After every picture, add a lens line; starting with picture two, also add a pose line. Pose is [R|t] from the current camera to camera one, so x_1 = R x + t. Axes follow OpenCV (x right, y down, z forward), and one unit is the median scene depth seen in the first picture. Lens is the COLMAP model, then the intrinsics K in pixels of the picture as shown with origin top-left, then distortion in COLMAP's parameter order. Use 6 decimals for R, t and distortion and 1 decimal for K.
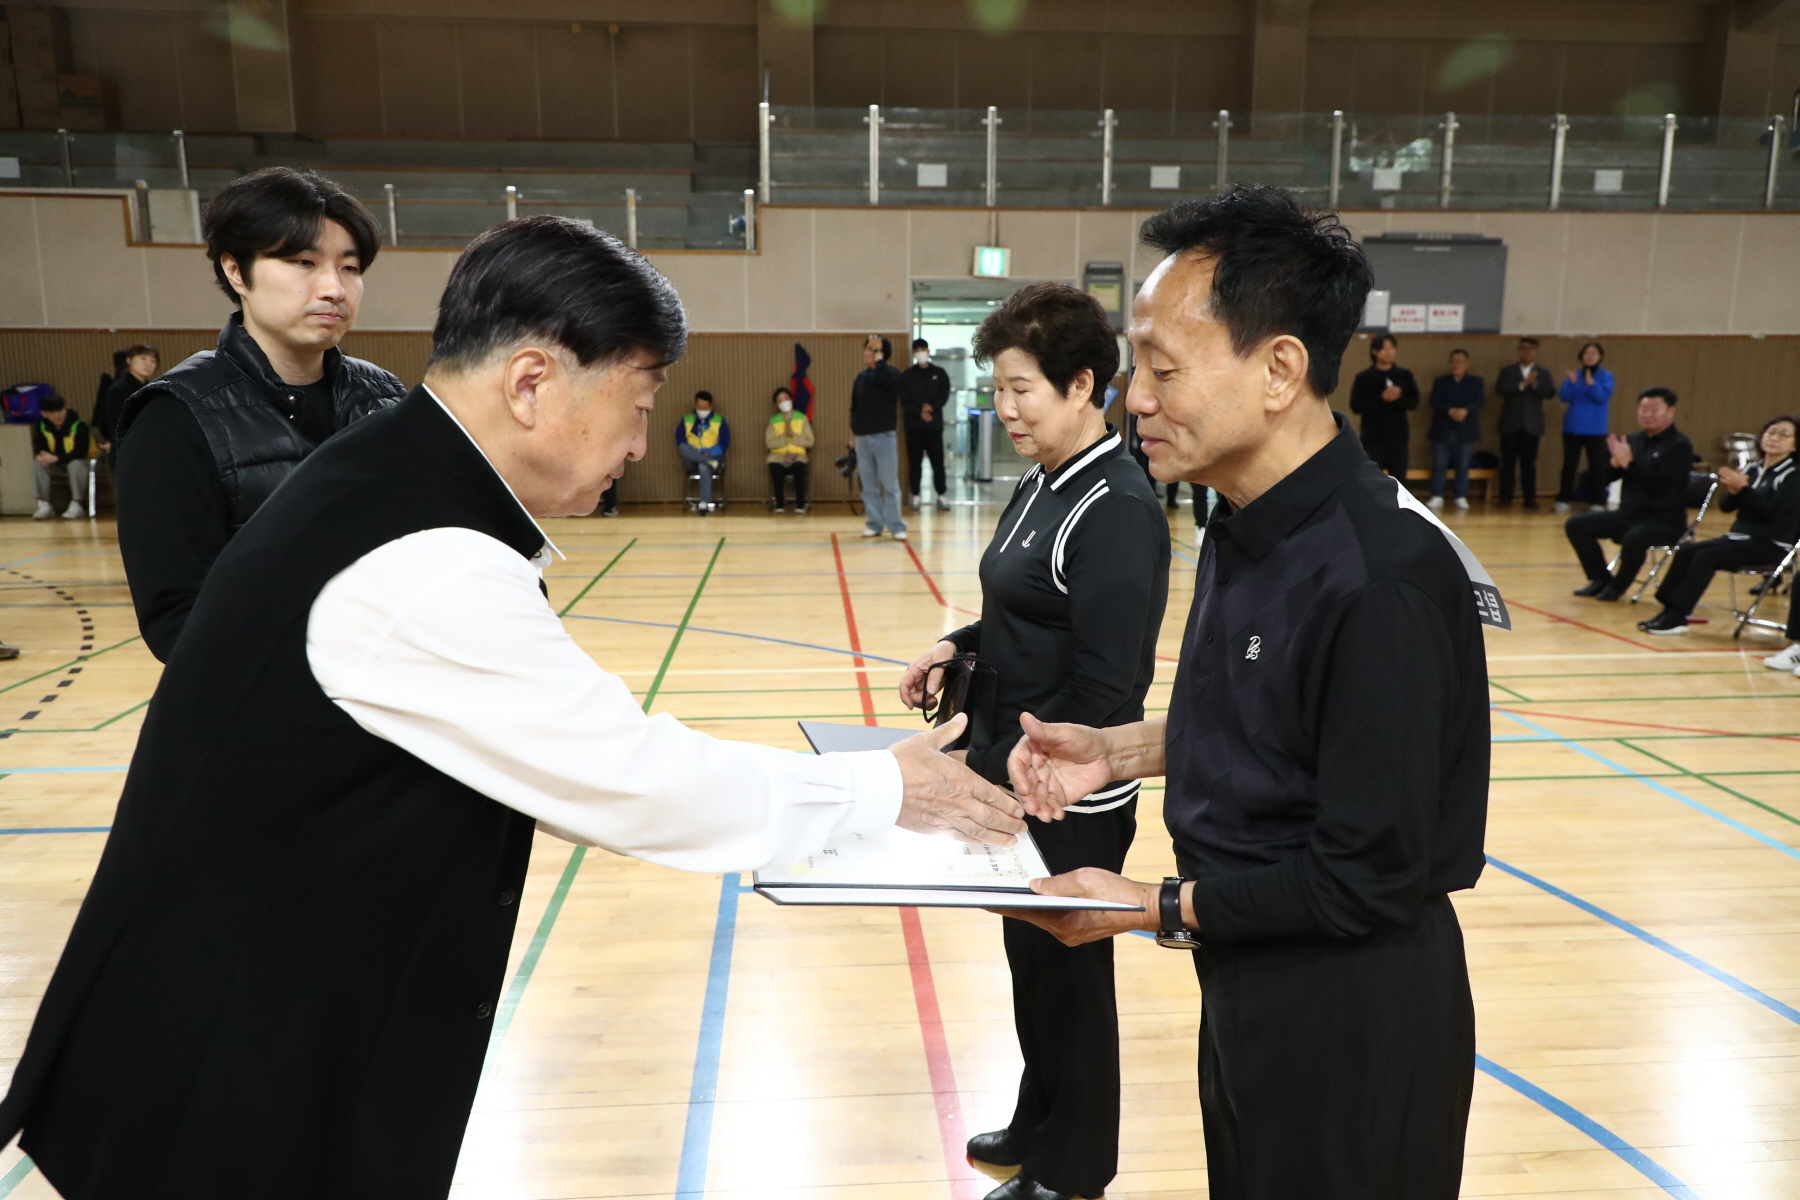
lens RADIAL K [[1295.9, 0, 908.1], [0, 1295.9, 600.5], [0, 0, 1]] dist [0.001929, 0.006046]
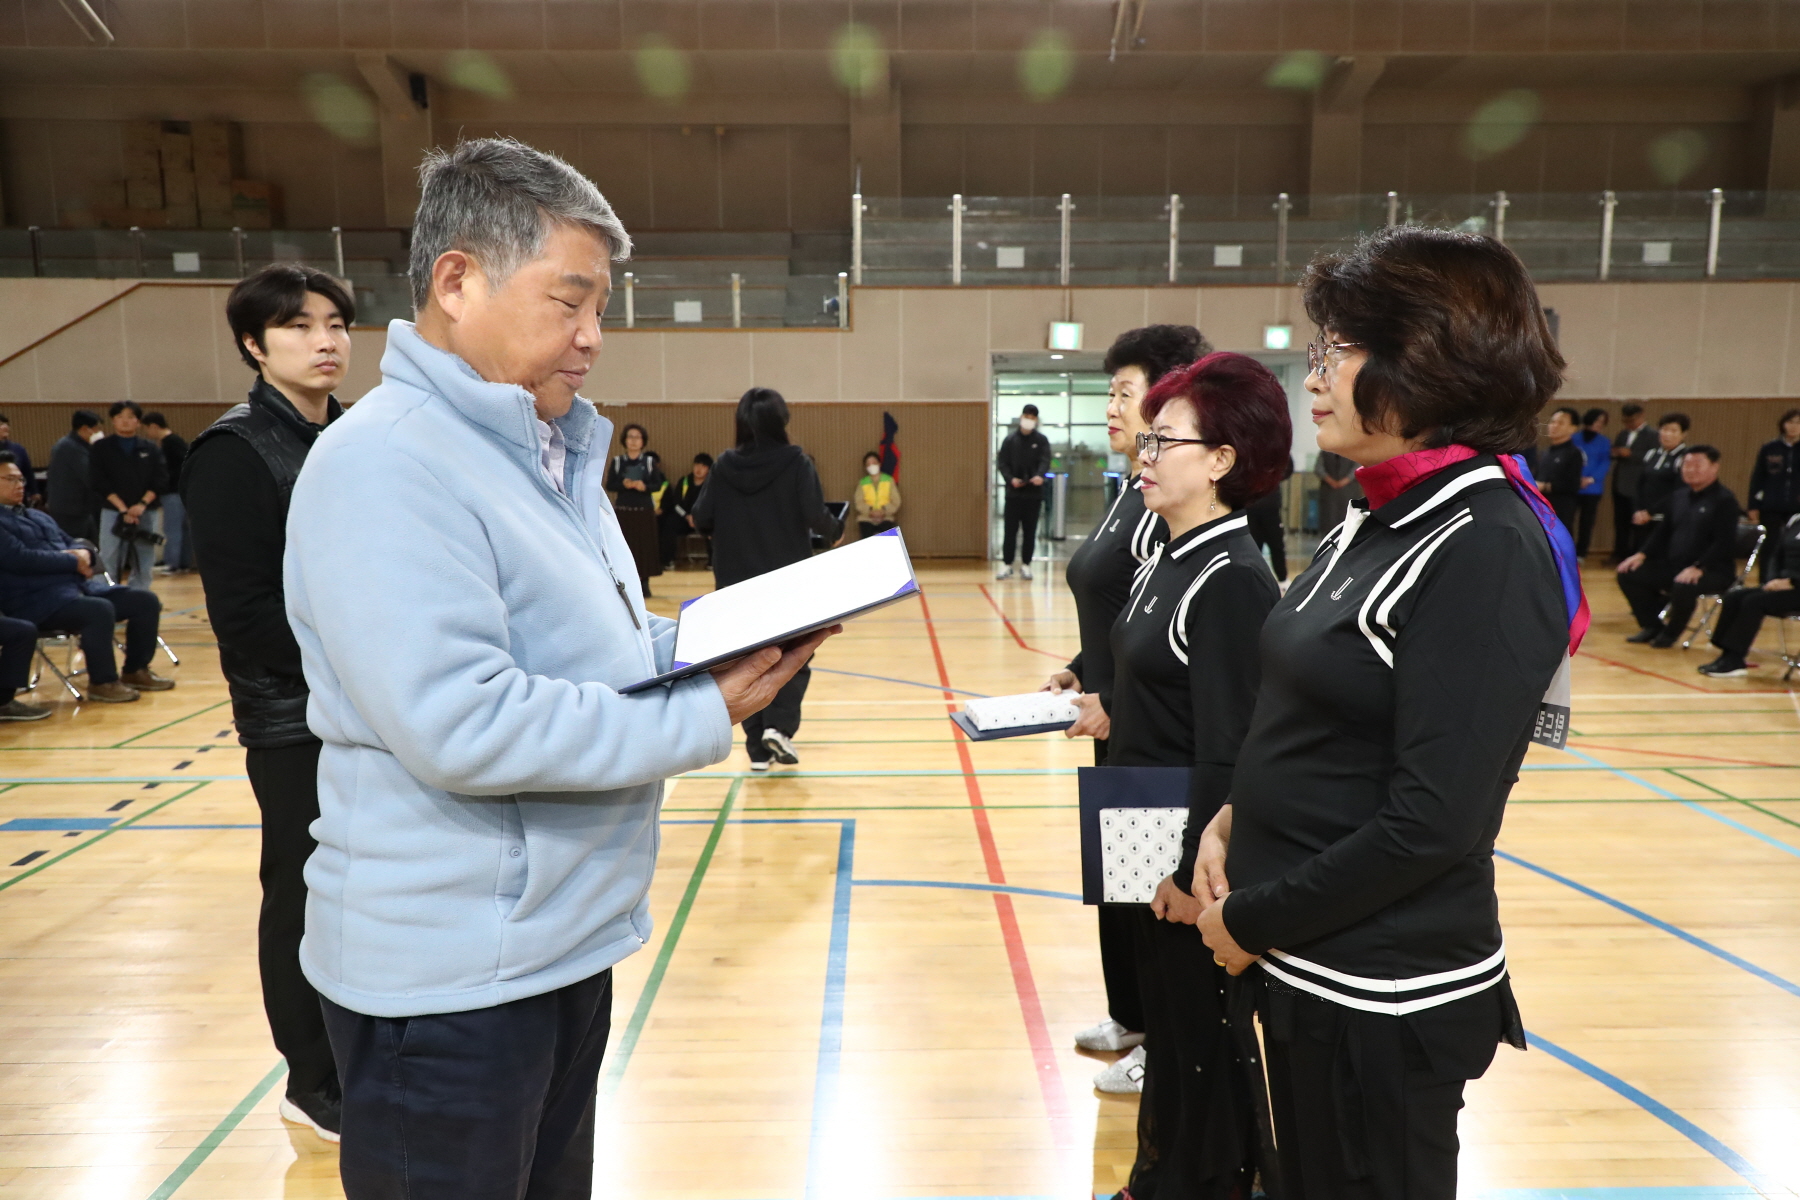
lens RADIAL K [[1229.2, 0, 908.3], [0, 1229.2, 603.9], [0, 0, 1]] dist [0.010420, 0.001032]
pose [[0.998241, 0.002709, -0.059230, -0.005039], [-0.005311, 0.999026, -0.043812, 0.007497], [0.059054, 0.044049, 0.997282, -0.019774]]
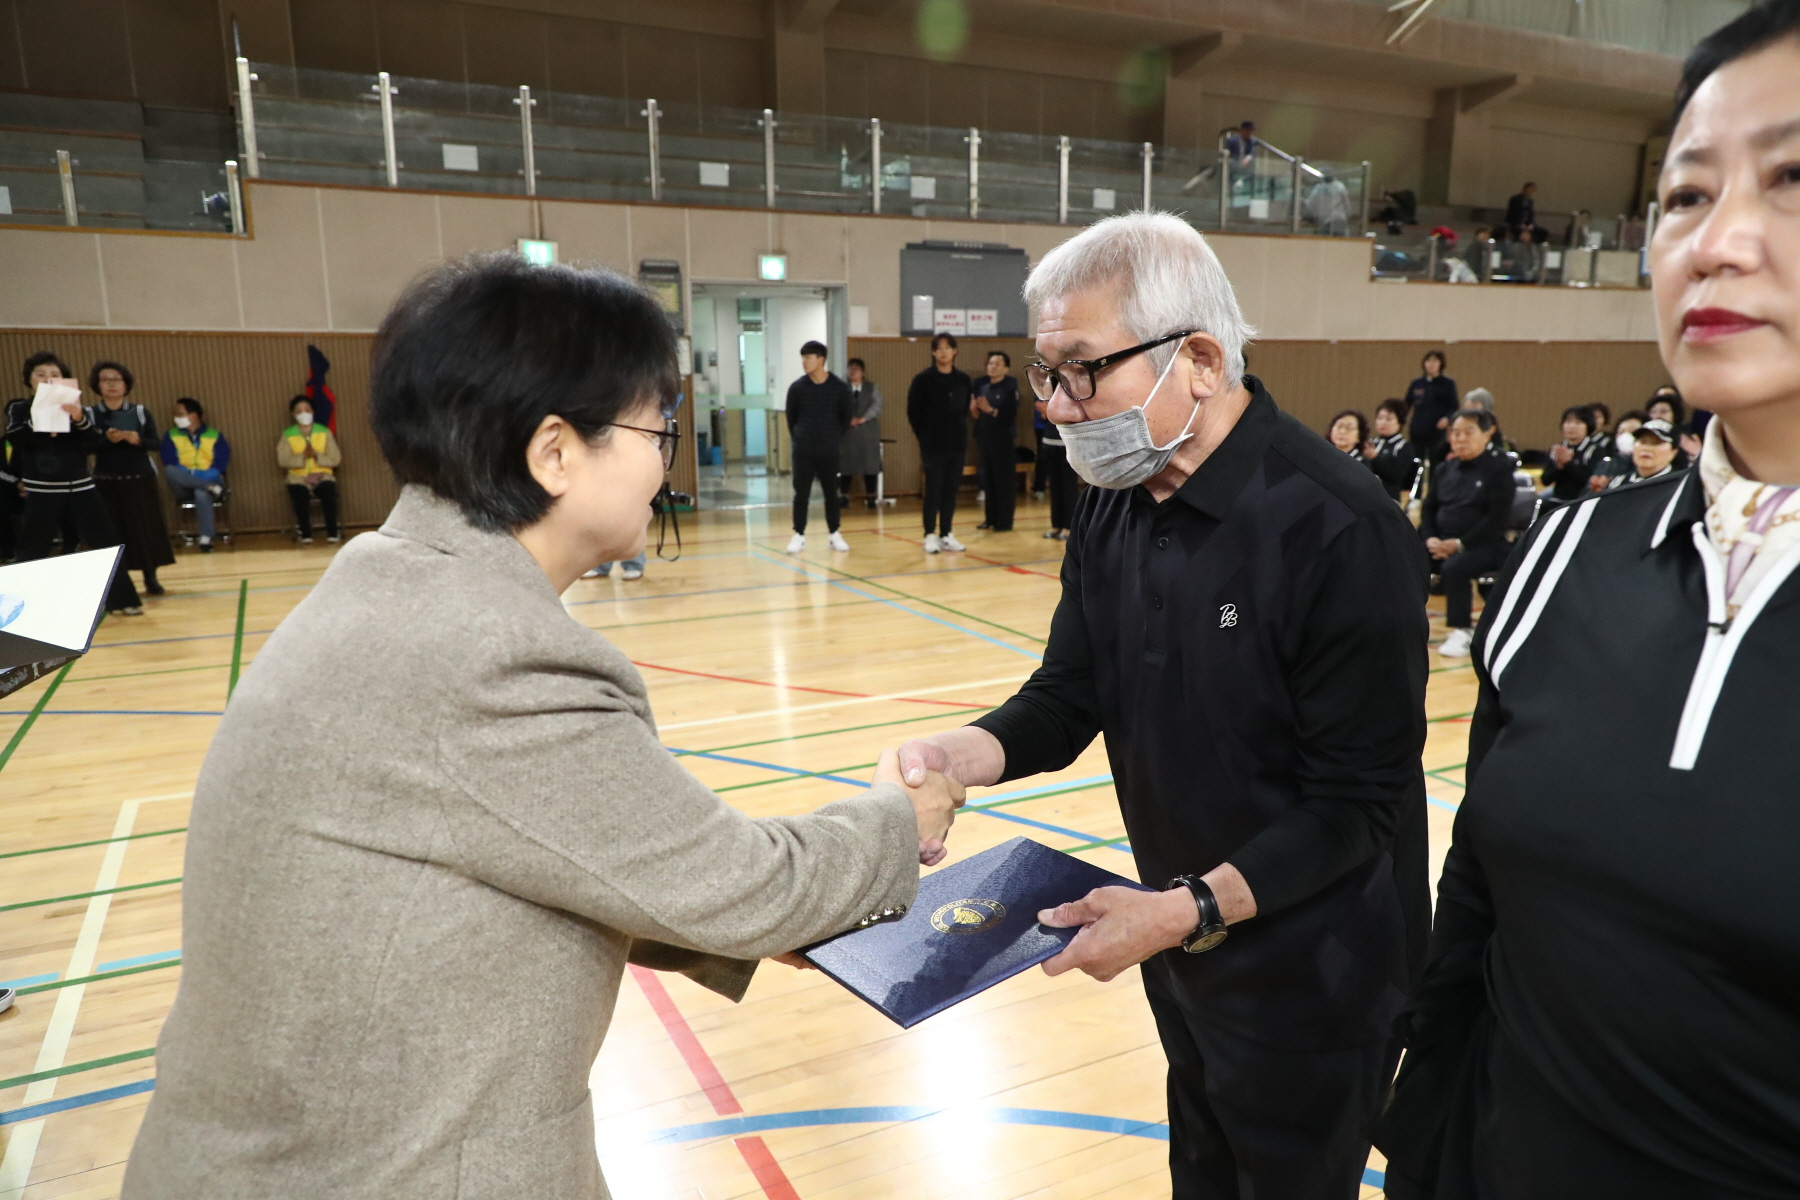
lens RADIAL K [[1224.4, 0, 909.0], [0, 1224.4, 604.9], [0, 0, 1]] dist [0.011083, 0.002768]
pose [[0.922960, -0.078734, 0.376757, -0.039225], [0.074116, 0.996890, 0.026762, -0.018202], [-0.377692, 0.003223, 0.925926, 0.093706]]
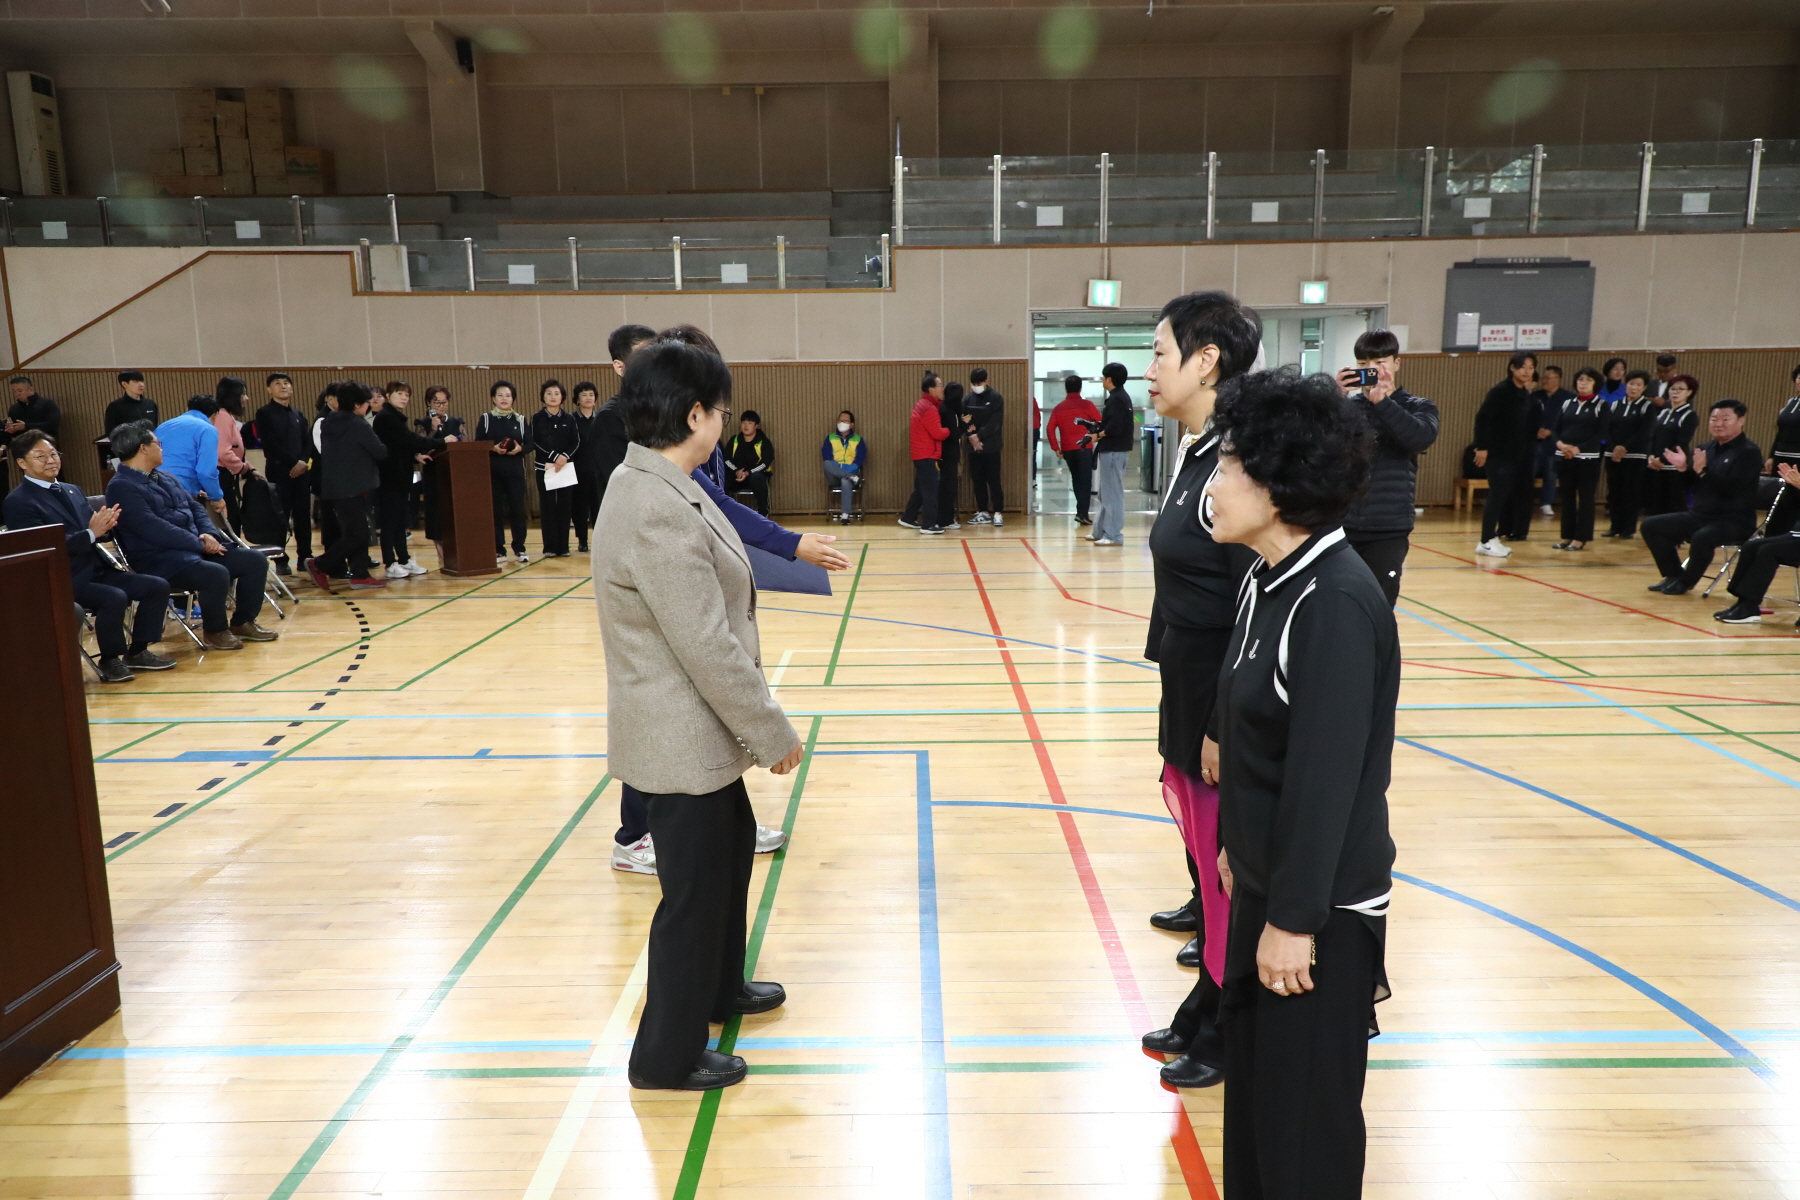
lens RADIAL K [[1239.2, 0, 907.0], [0, 1239.2, 604.0], [0, 0, 1]] dist [0.011951, 0.000286]
pose [[0.996514, 0.000580, -0.083424, -0.014097], [-0.001109, 0.999980, -0.006291, 0.009122], [0.083418, 0.006362, 0.996494, -0.060895]]
